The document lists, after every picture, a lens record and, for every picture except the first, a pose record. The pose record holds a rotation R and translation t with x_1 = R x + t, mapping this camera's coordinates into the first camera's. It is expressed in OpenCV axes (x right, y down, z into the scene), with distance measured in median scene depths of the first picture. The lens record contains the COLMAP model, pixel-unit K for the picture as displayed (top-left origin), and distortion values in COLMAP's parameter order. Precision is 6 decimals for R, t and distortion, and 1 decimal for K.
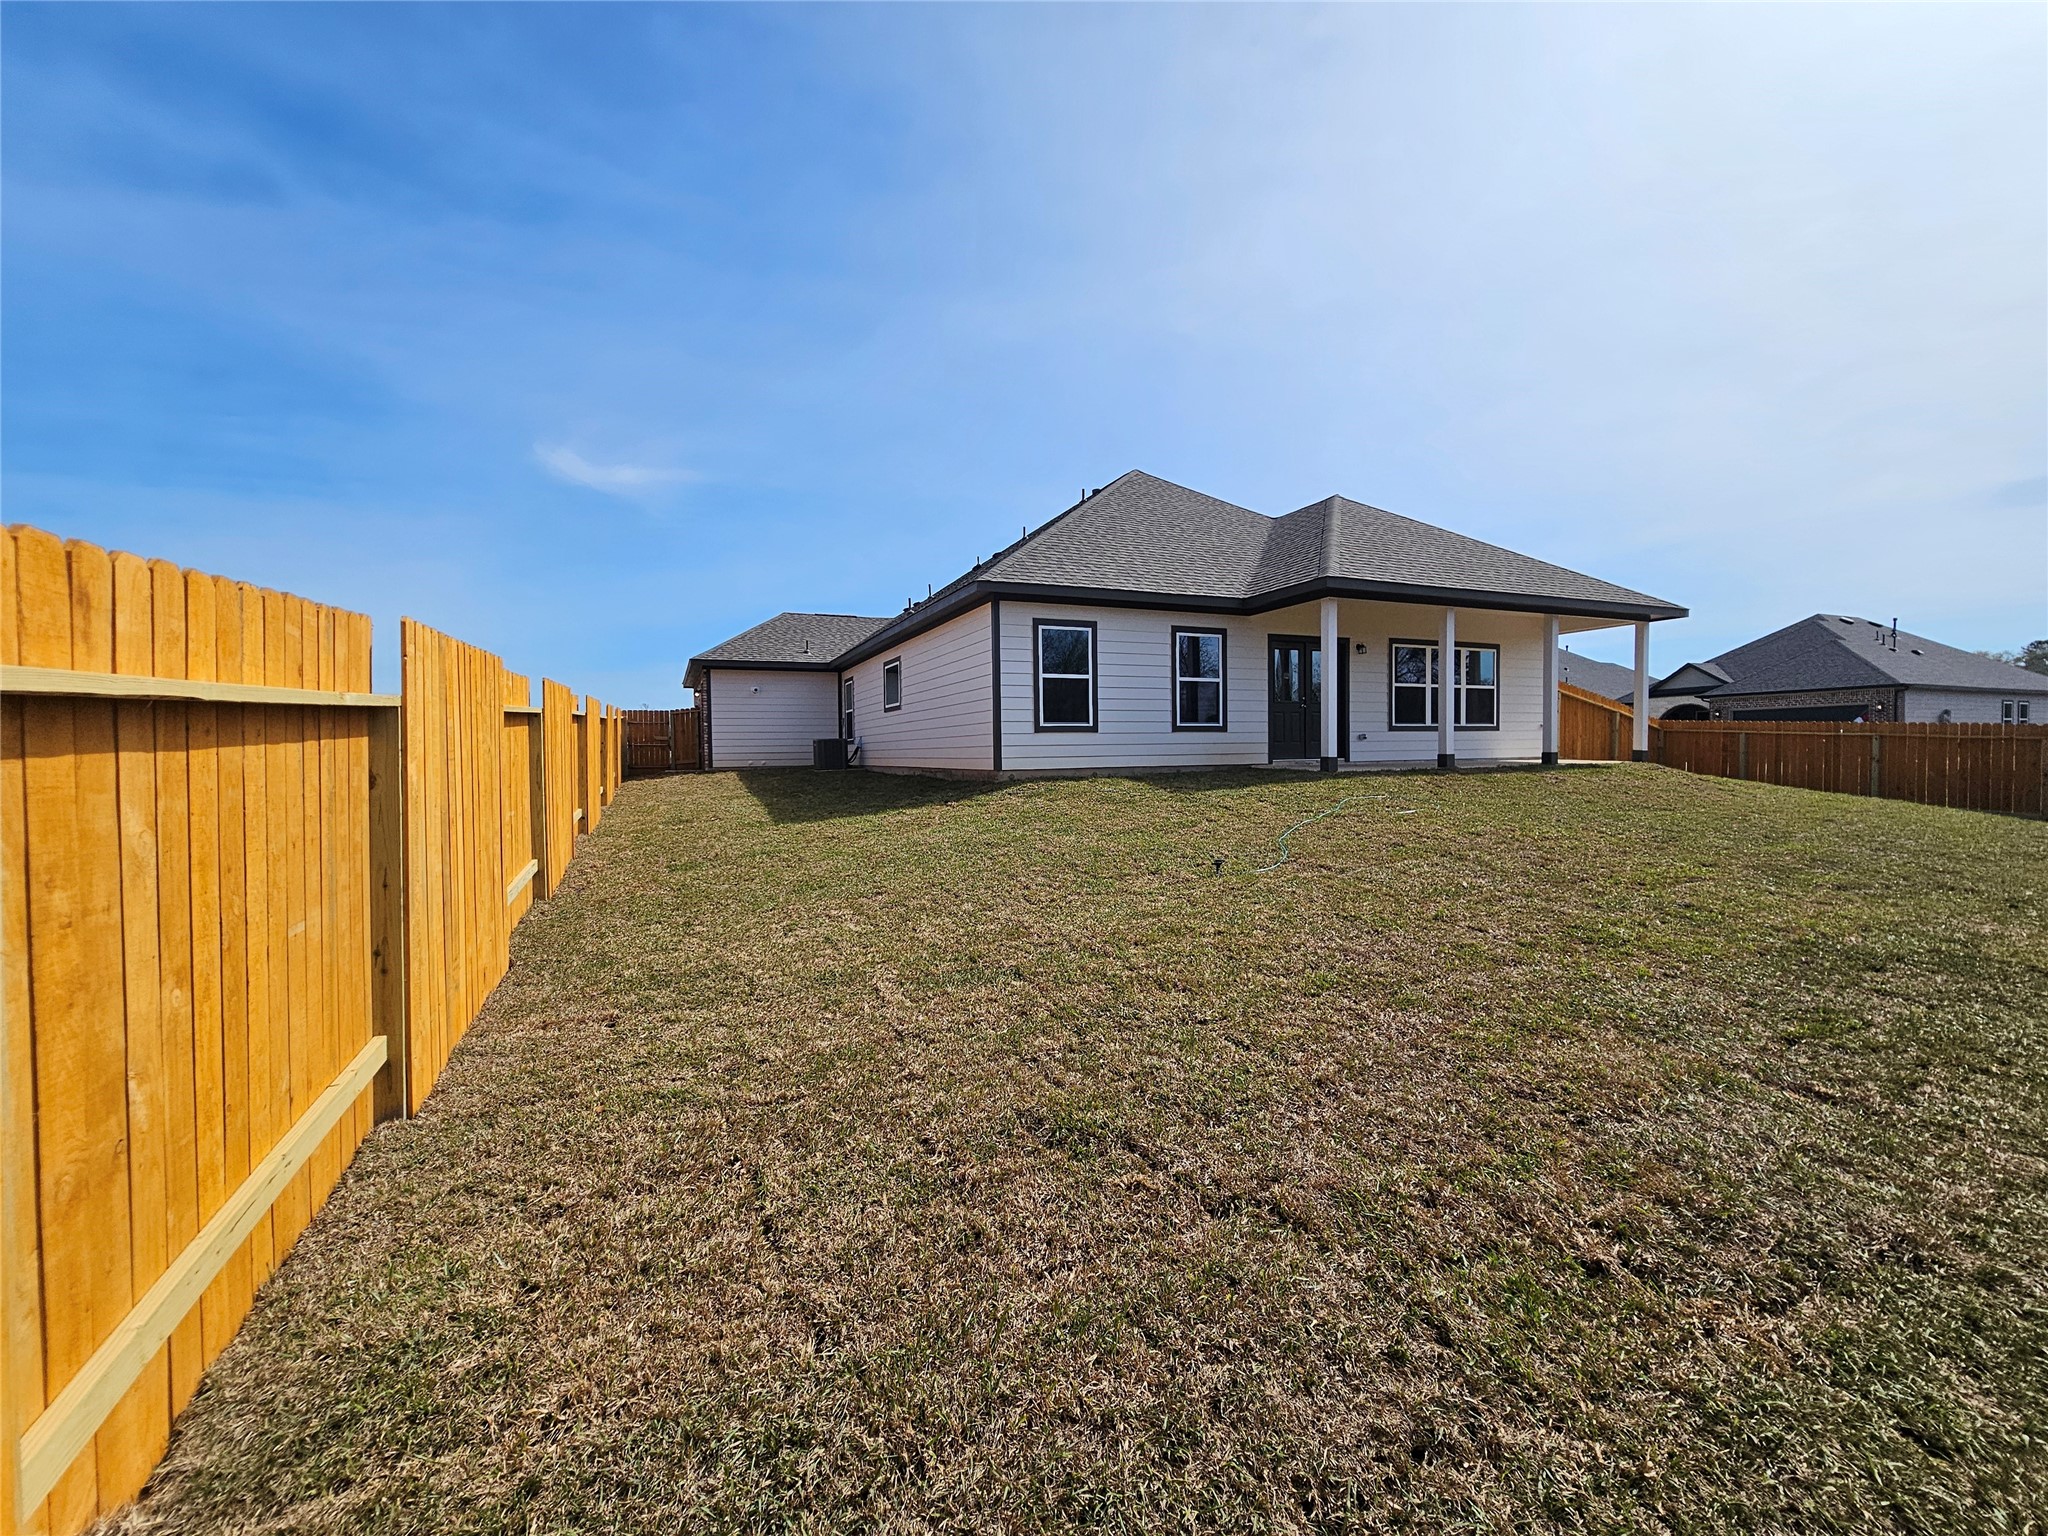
lens RADIAL K [[840.8, 0, 1024.0], [0, 840.8, 768.0], [0, 0, 1]] dist [-0.001843, 0.000062]
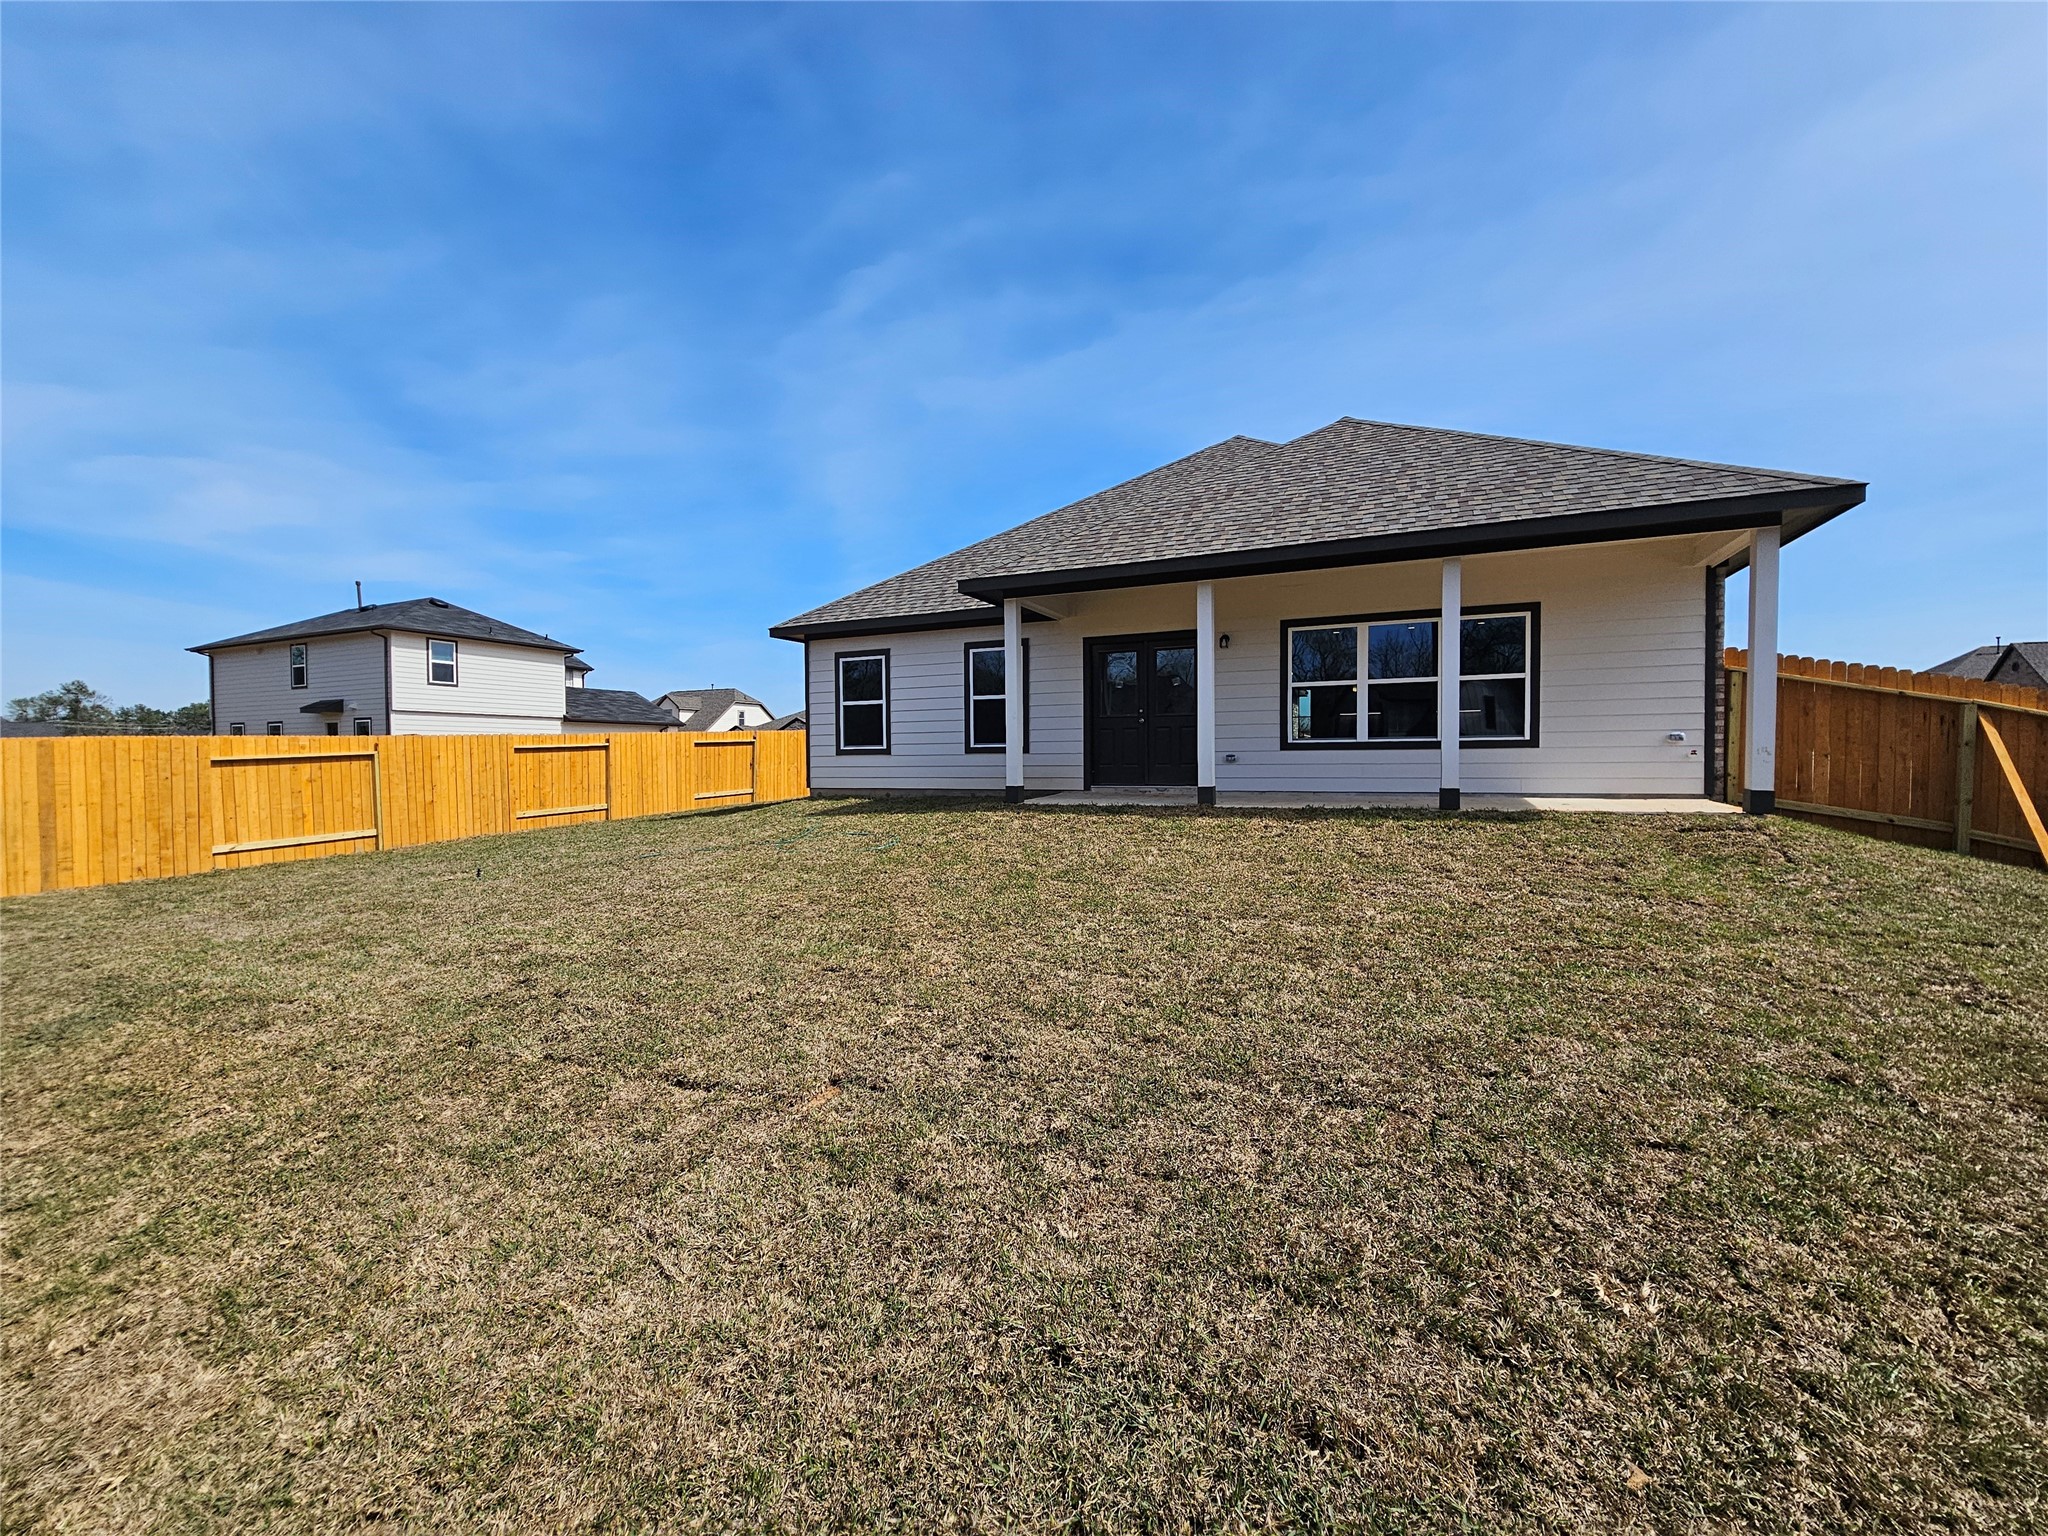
lens RADIAL K [[840.8, 0, 1024.0], [0, 840.8, 768.0], [0, 0, 1]] dist [-0.001843, 0.000062]
pose [[0.677487, 0.009390, -0.735475, 0.960154], [-0.022557, 0.999713, -0.008015, -0.021428], [0.735189, 0.022020, 0.677504, 0.418595]]
